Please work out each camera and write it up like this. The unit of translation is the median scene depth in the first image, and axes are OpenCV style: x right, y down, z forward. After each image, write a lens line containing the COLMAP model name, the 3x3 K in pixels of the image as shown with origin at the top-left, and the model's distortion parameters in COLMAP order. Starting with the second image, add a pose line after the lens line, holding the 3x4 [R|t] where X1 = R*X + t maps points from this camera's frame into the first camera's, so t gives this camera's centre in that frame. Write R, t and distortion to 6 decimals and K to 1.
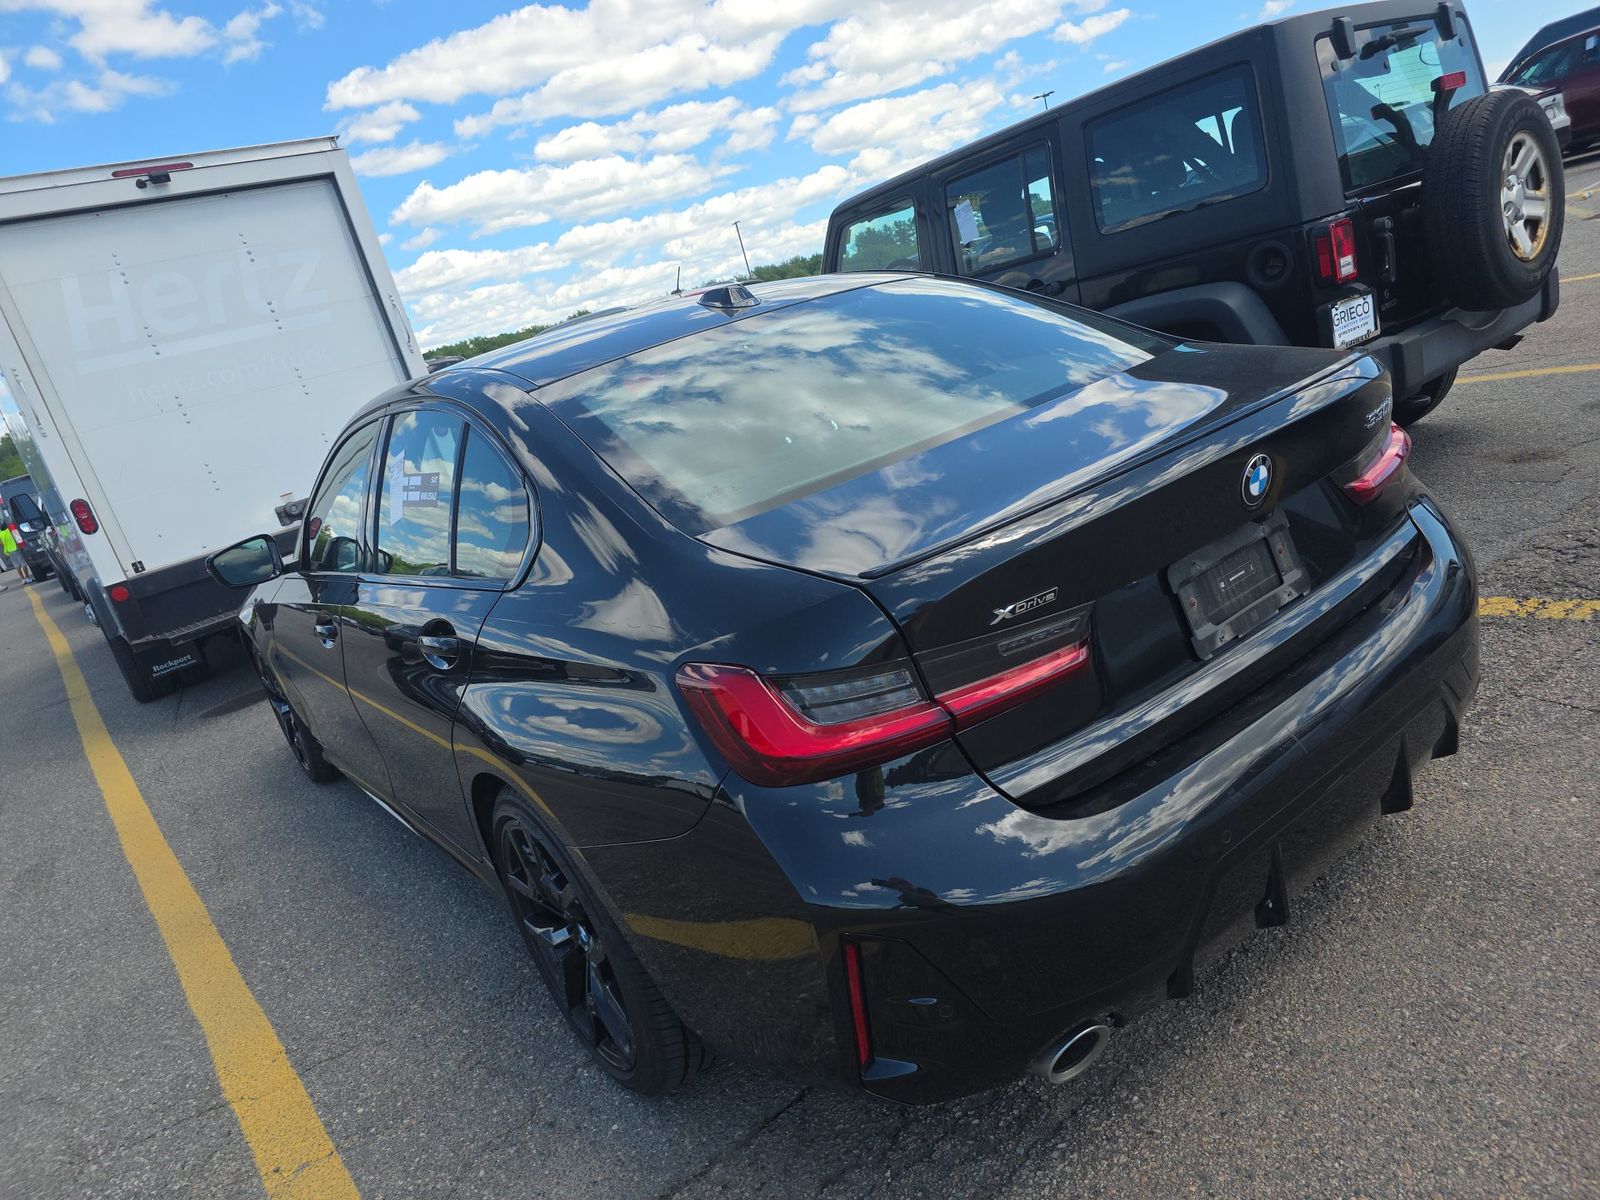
lens RADIAL K [[1062.2, 0, 801.3], [0, 1062.2, 539.5], [0, 0, 1]] dist [0.030921, -0.019684]
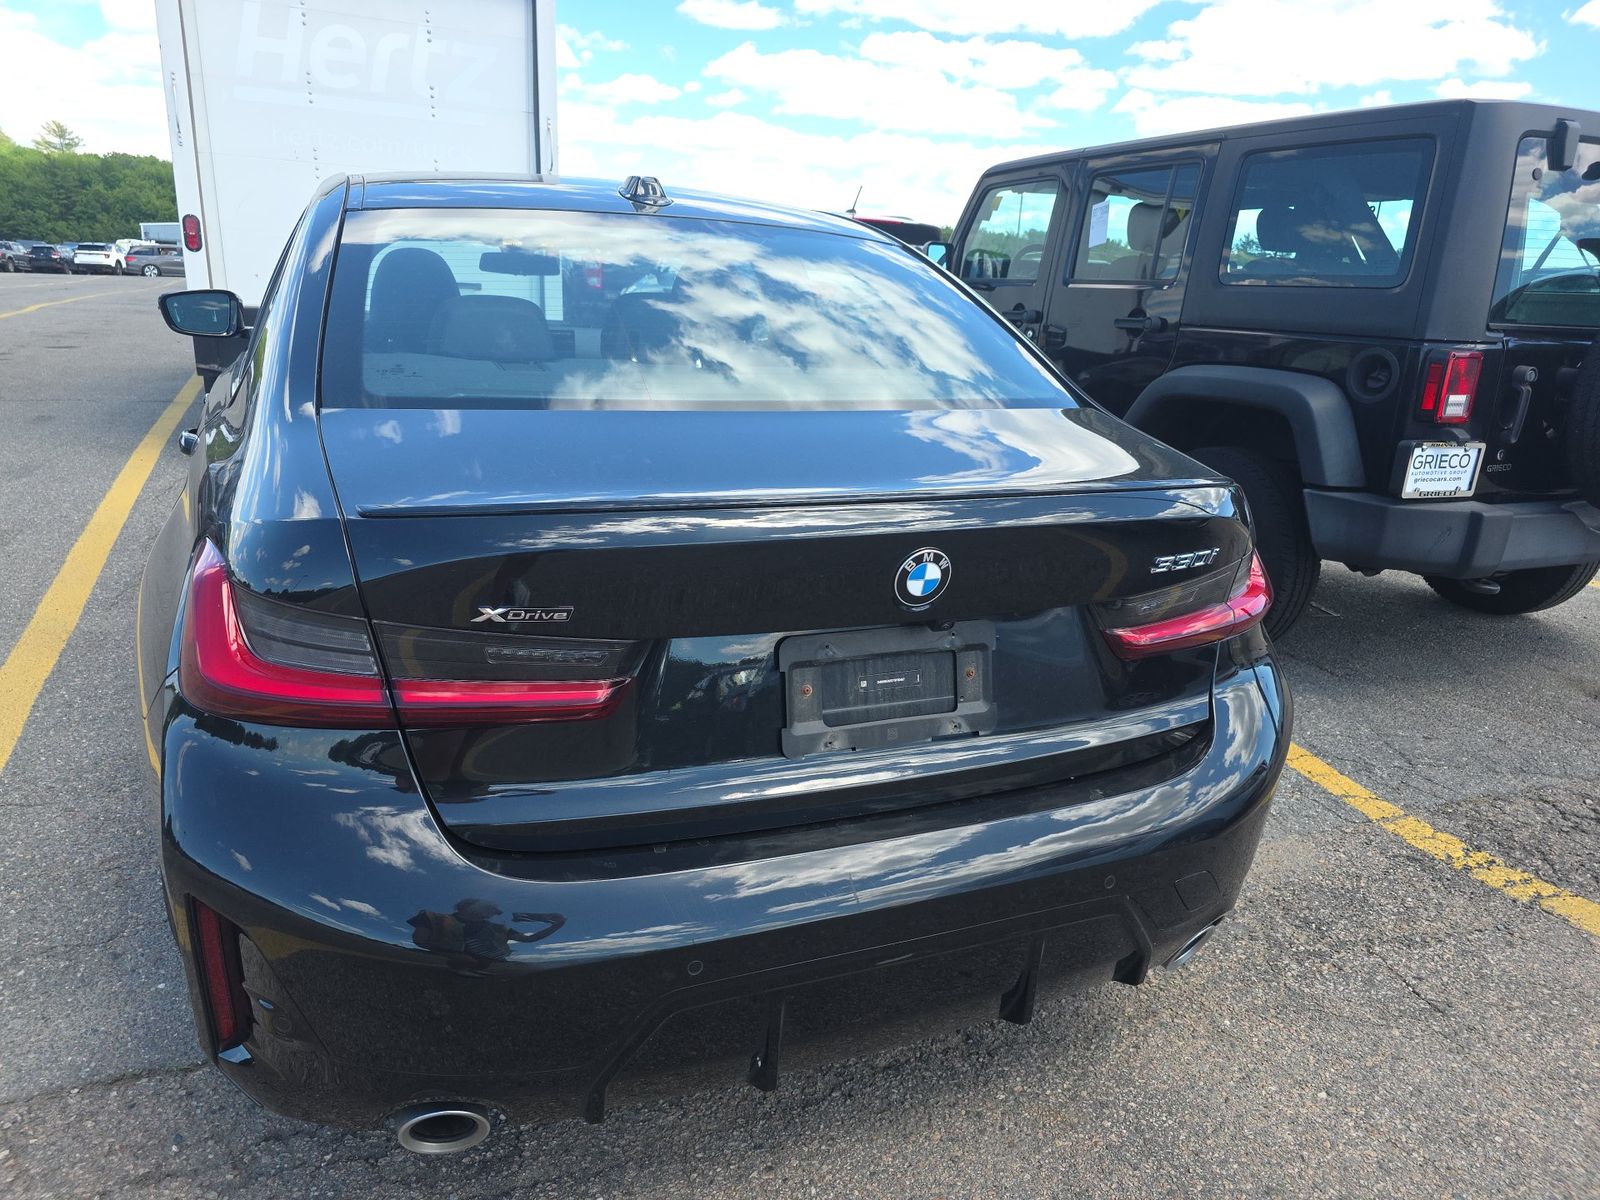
lens RADIAL K [[1063.7, 0, 837.1], [0, 1063.7, 538.1], [0, 0, 1]] dist [0.058937, -0.053578]
pose [[0.927478, 0.351109, -0.128477, 0.209494], [-0.344132, 0.936023, 0.073723, -0.055069], [0.146142, -0.024163, 0.988969, 0.090528]]
